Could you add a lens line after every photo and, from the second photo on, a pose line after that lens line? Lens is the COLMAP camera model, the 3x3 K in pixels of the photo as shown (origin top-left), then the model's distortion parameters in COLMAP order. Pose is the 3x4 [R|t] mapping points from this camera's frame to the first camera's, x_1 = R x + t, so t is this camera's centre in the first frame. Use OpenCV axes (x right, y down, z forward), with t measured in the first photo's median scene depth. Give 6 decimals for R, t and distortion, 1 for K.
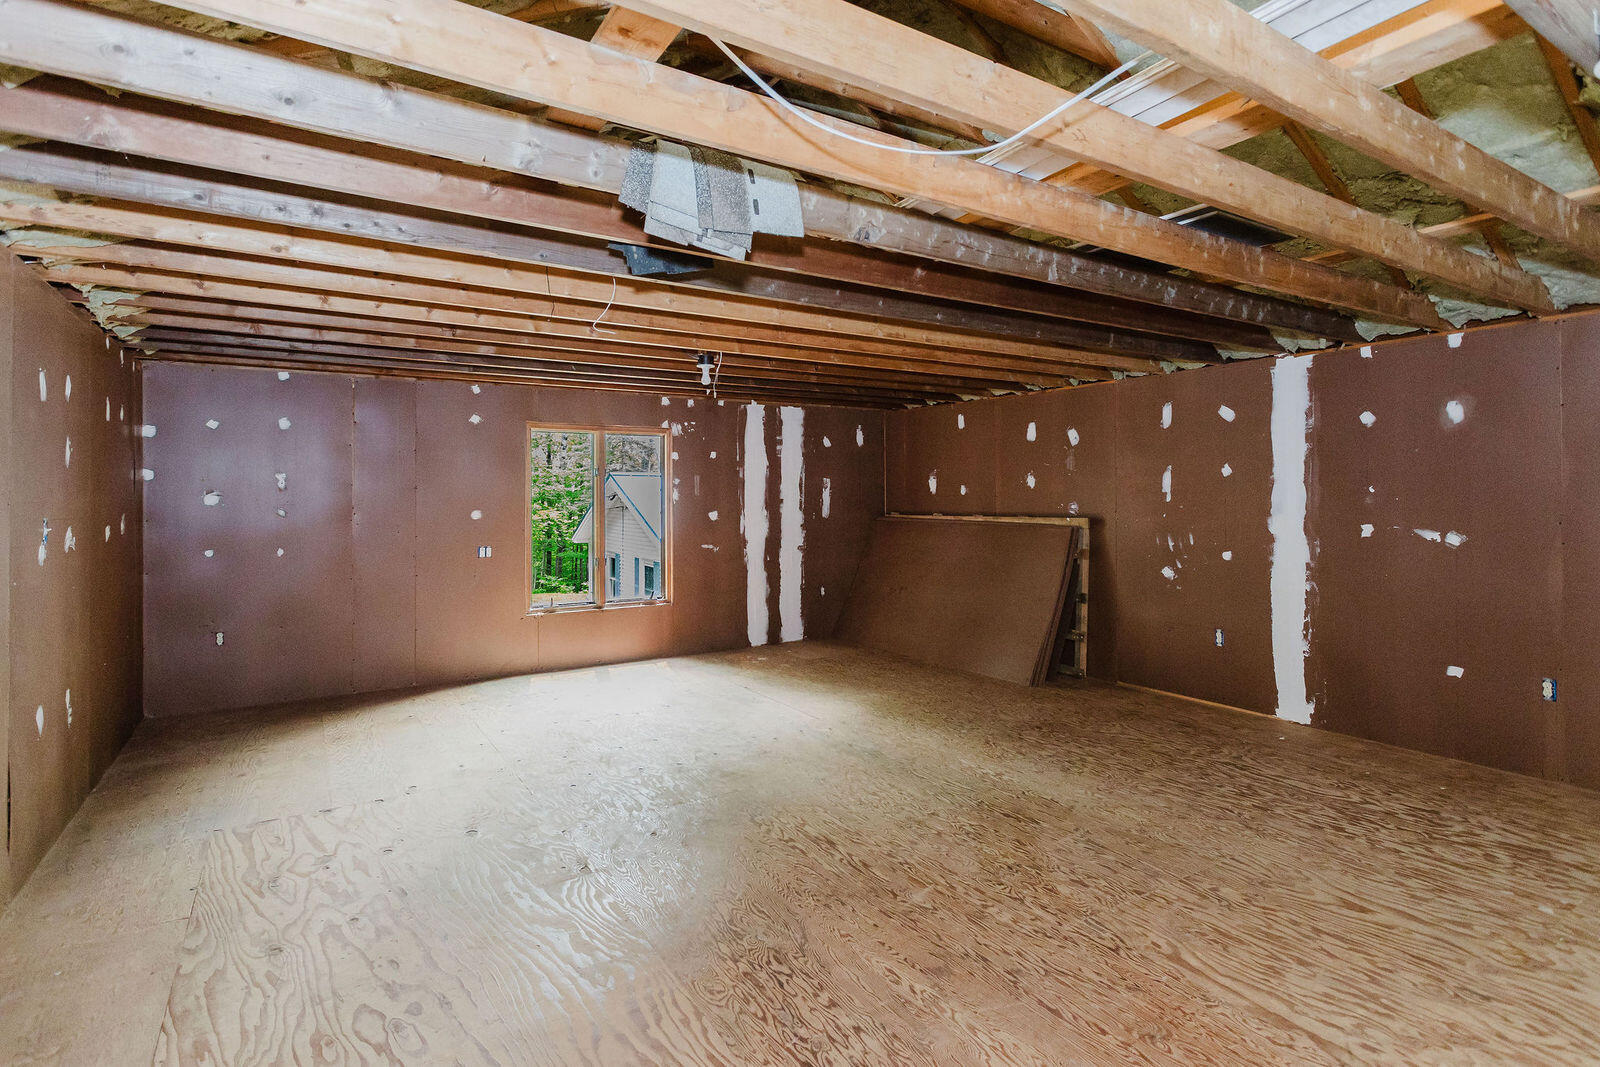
lens RADIAL K [[791.8, 0, 780.8], [0, 791.8, 490.9], [0, 0, 1]] dist [-0.001386, 0.000479]
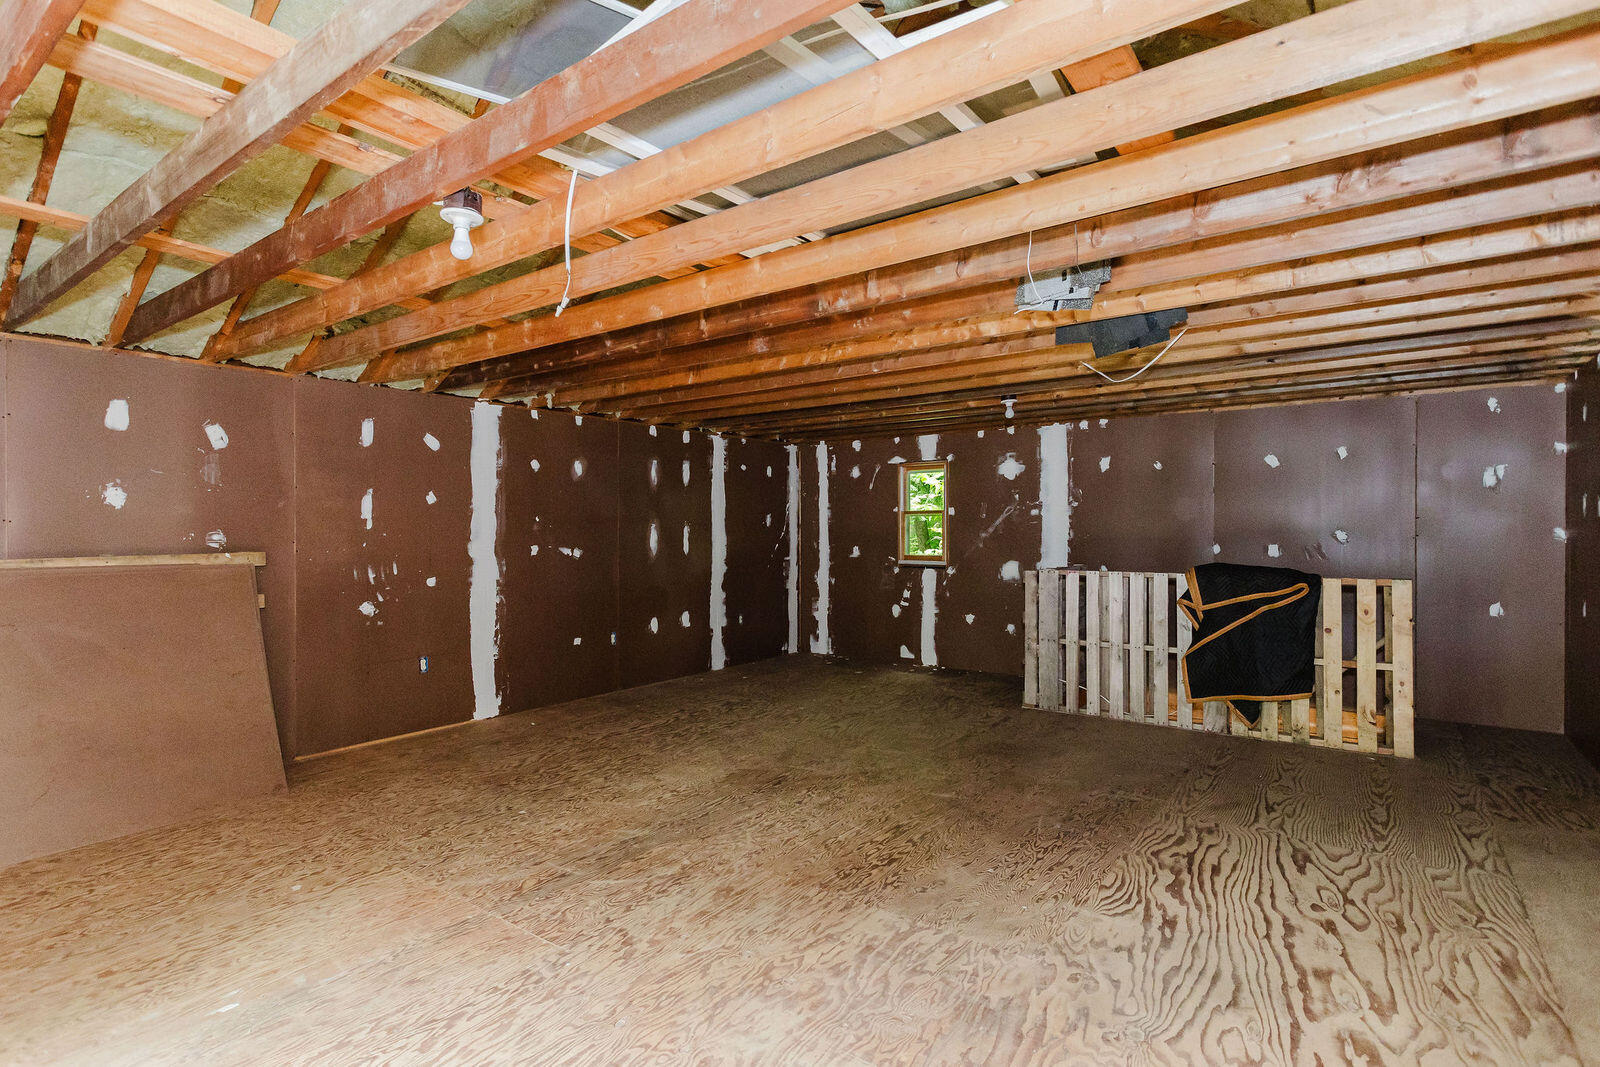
lens RADIAL K [[791.8, 0, 798.3], [0, 791.8, 534.5], [0, 0, 1]] dist [-0.001386, 0.000479]
pose [[-0.382417, 0.000660, 0.923990, -0.642900], [0.000208, 1.000000, -0.000628, 0.025072], [-0.923990, -0.000047, -0.382417, 1.098989]]
